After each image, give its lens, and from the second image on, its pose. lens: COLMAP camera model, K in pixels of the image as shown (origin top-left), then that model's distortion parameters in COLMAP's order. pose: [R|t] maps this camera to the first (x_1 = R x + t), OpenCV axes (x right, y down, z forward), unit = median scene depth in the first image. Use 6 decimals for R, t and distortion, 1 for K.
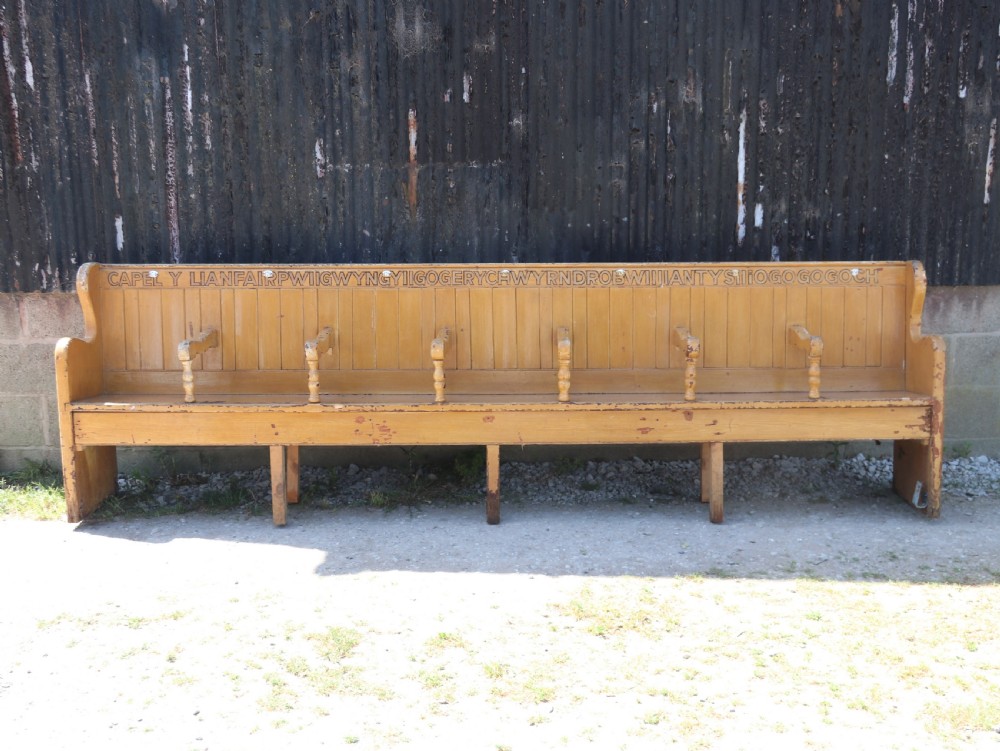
lens RADIAL K [[1099.0, 0, 542.3], [0, 1099.0, 383.9], [0, 0, 1]] dist [-0.090334, 0.208176]
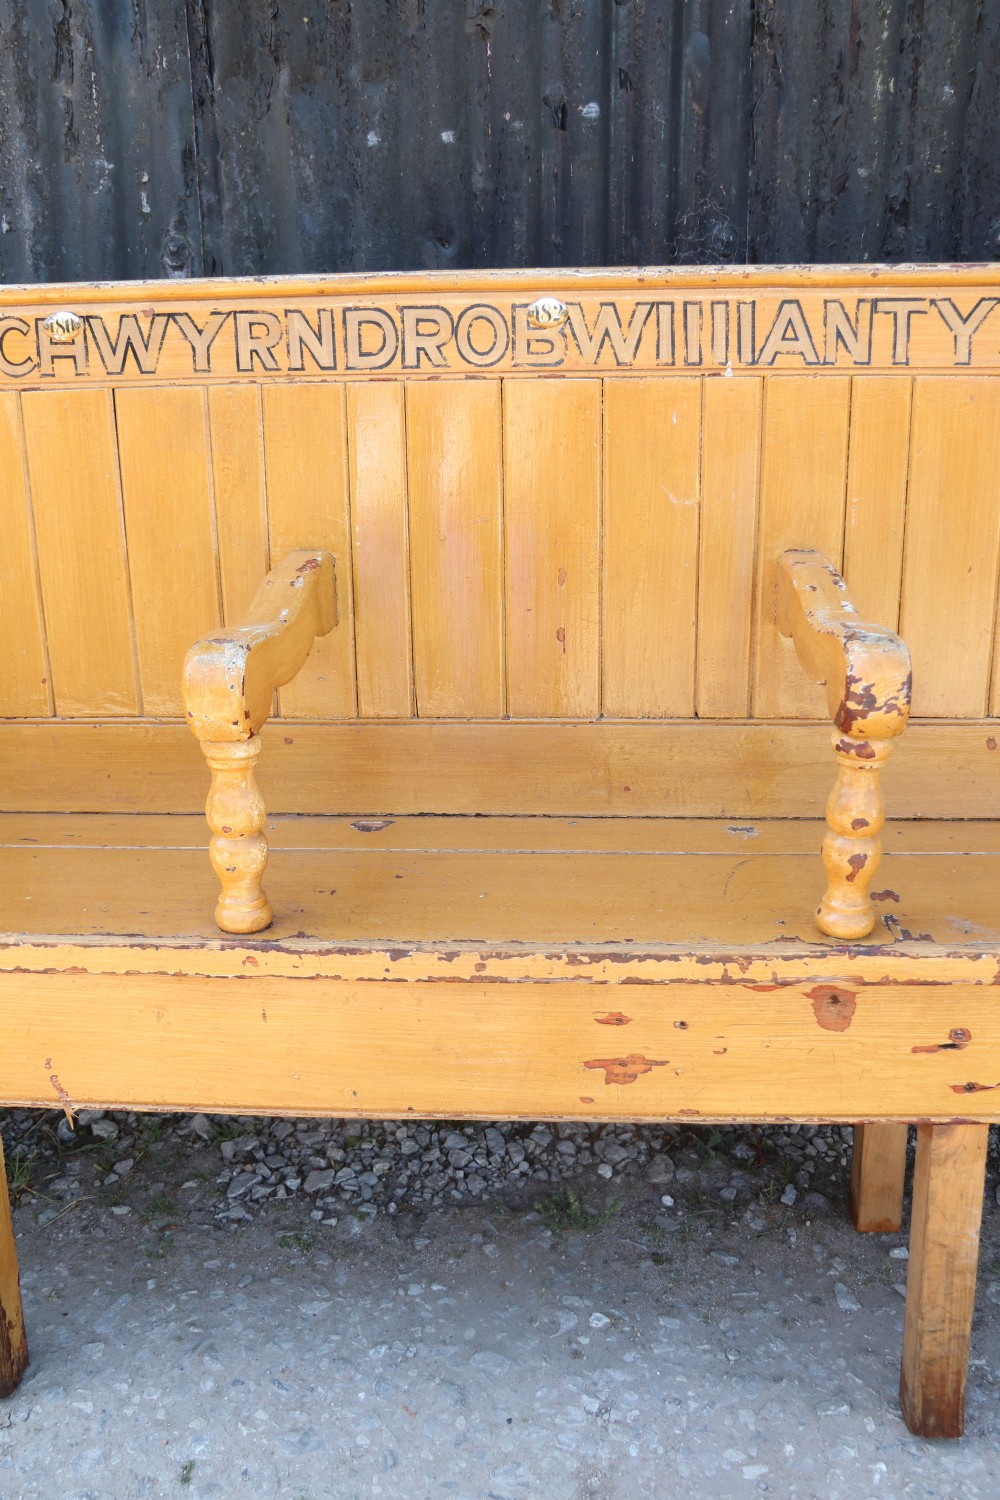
lens RADIAL K [[1300.2, 0, 503.7], [0, 1300.2, 751.8], [0, 0, 1]] dist [-0.146774, 0.180121]
pose [[0.997123, 0.011077, -0.074983, 0.080828], [0.002126, 0.984788, 0.173749, -0.055568], [0.075767, -0.173409, 0.981931, 0.698100]]
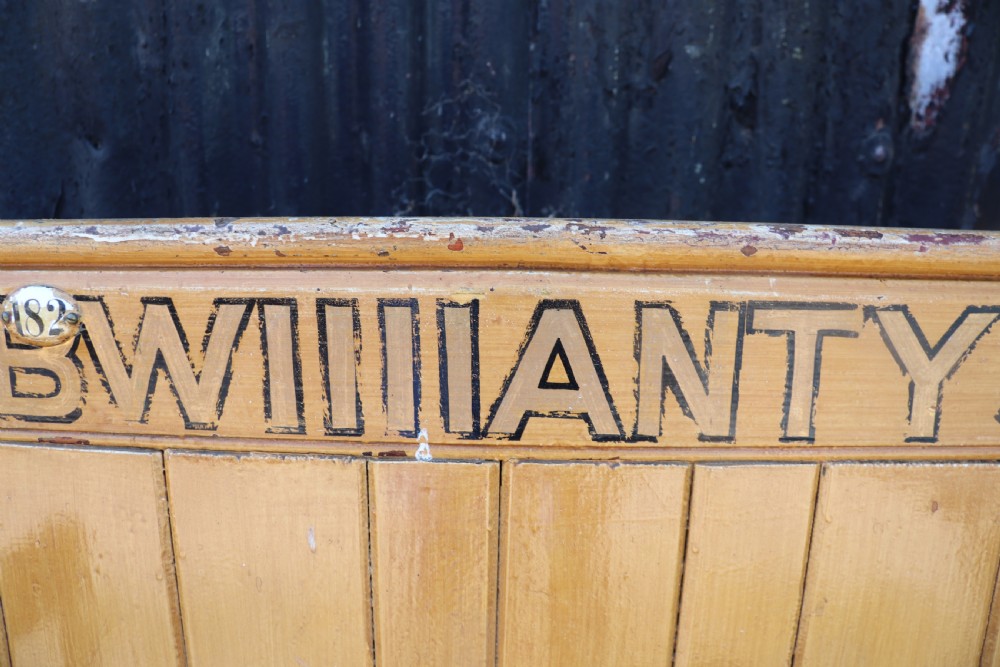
lens RADIAL K [[732.2, 0, 493.4], [0, 732.2, 334.6], [0, 0, 1]] dist [-0.190477, 0.104540]
pose [[0.999142, 0.023495, -0.034106, 0.114848], [-0.020162, 0.995275, 0.094982, -0.103735], [0.036177, -0.094213, 0.994895, 0.907049]]
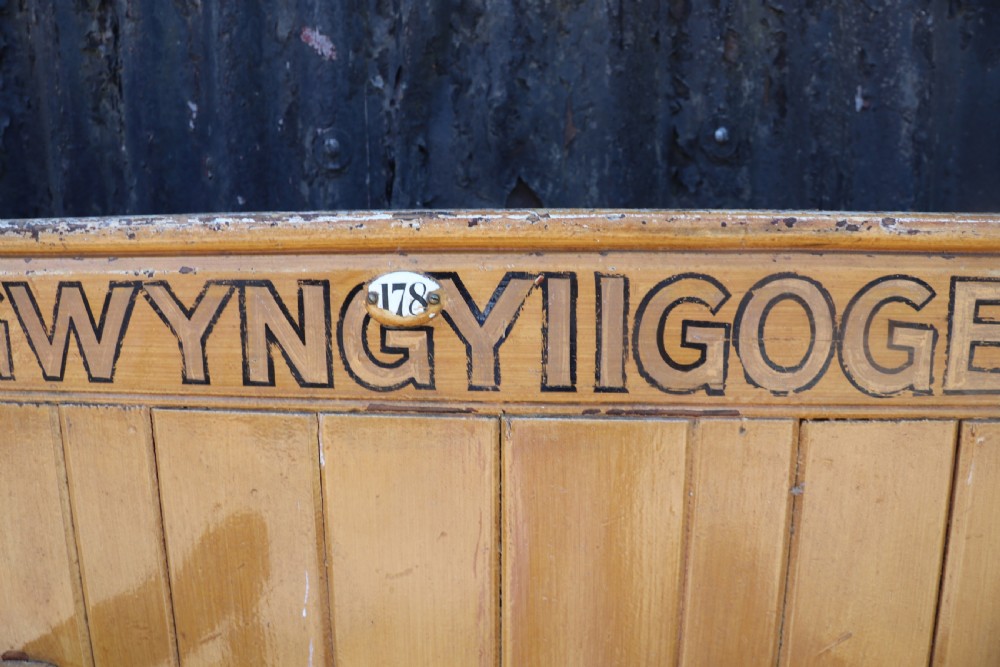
lens RADIAL K [[738.6, 0, 493.7], [0, 738.6, 335.1], [0, 0, 1]] dist [-0.192083, 0.111532]
pose [[0.995566, 0.010258, -0.093507, -0.120892], [-0.002819, 0.996843, 0.079347, -0.099488], [0.094026, -0.078731, 0.992452, 0.892824]]
